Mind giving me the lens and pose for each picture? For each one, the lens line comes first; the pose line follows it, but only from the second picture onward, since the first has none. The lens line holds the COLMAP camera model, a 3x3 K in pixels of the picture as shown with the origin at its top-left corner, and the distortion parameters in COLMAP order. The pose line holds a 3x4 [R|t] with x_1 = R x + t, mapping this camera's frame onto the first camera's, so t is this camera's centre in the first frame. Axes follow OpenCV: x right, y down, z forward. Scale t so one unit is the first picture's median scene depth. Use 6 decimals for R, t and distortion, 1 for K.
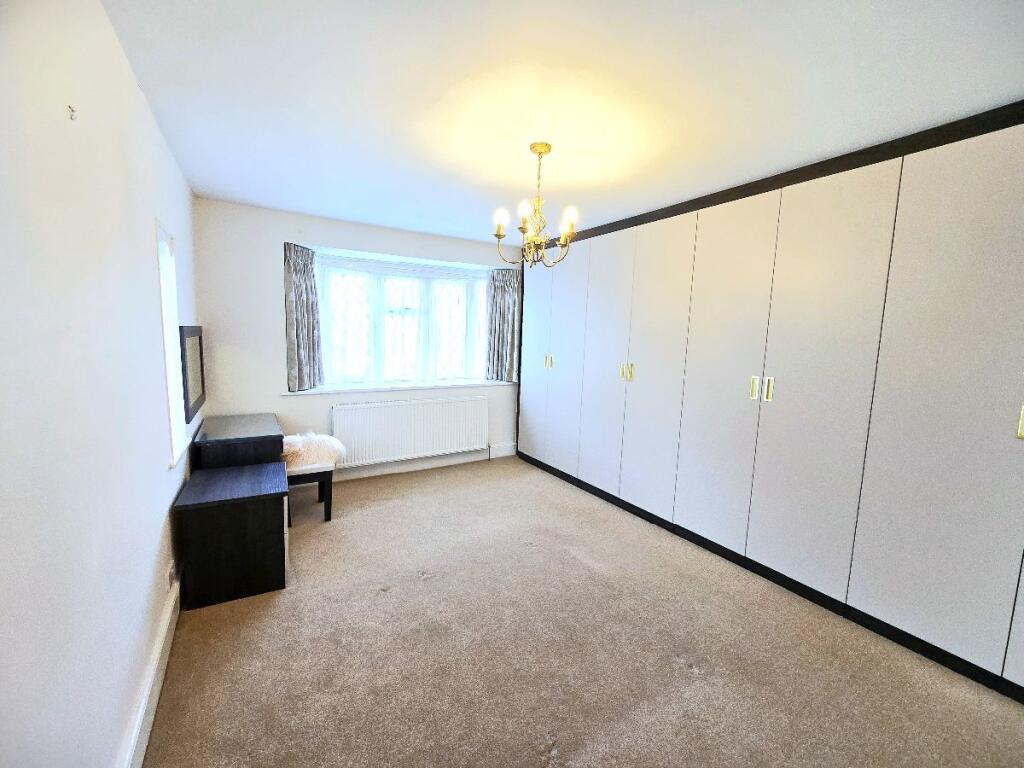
lens RADIAL K [[423.2, 0, 514.2], [0, 423.2, 380.7], [0, 0, 1]] dist [-0.003577, 0.000959]
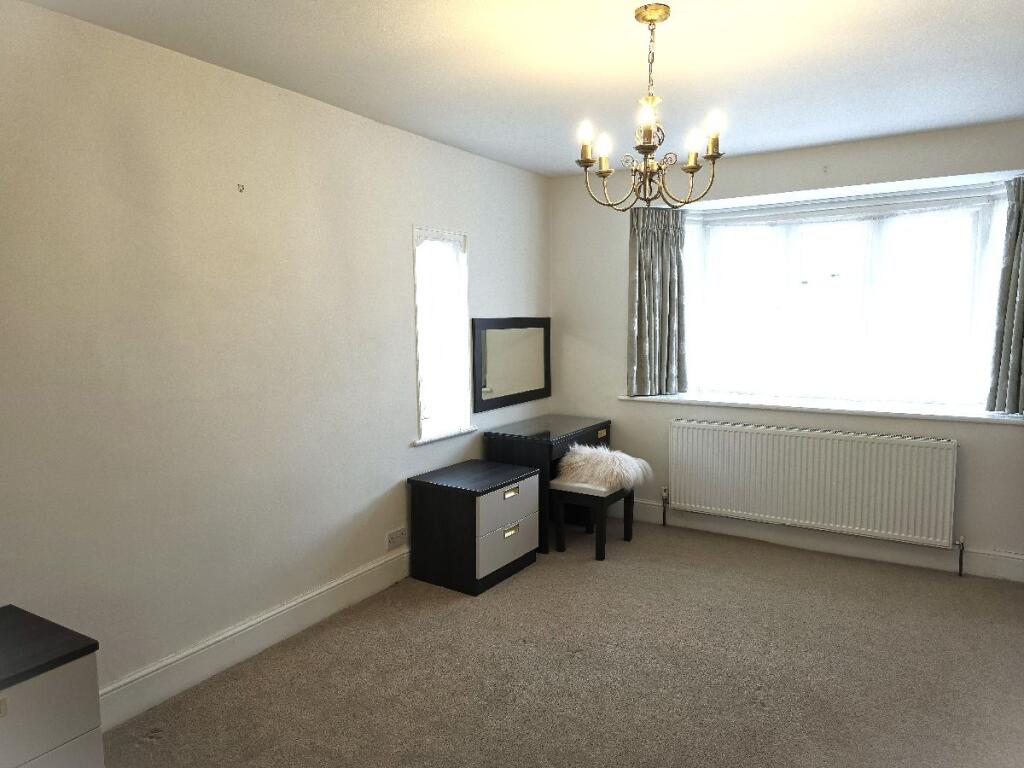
lens RADIAL K [[682.3, 0, 516.9], [0, 682.3, 378.4], [0, 0, 1]] dist [0.046269, -0.028517]
pose [[0.457798, 0.048888, -0.887711, 0.493443], [-0.079307, 0.996752, 0.013994, -0.007471], [0.885512, 0.063995, 0.460189, 0.220147]]
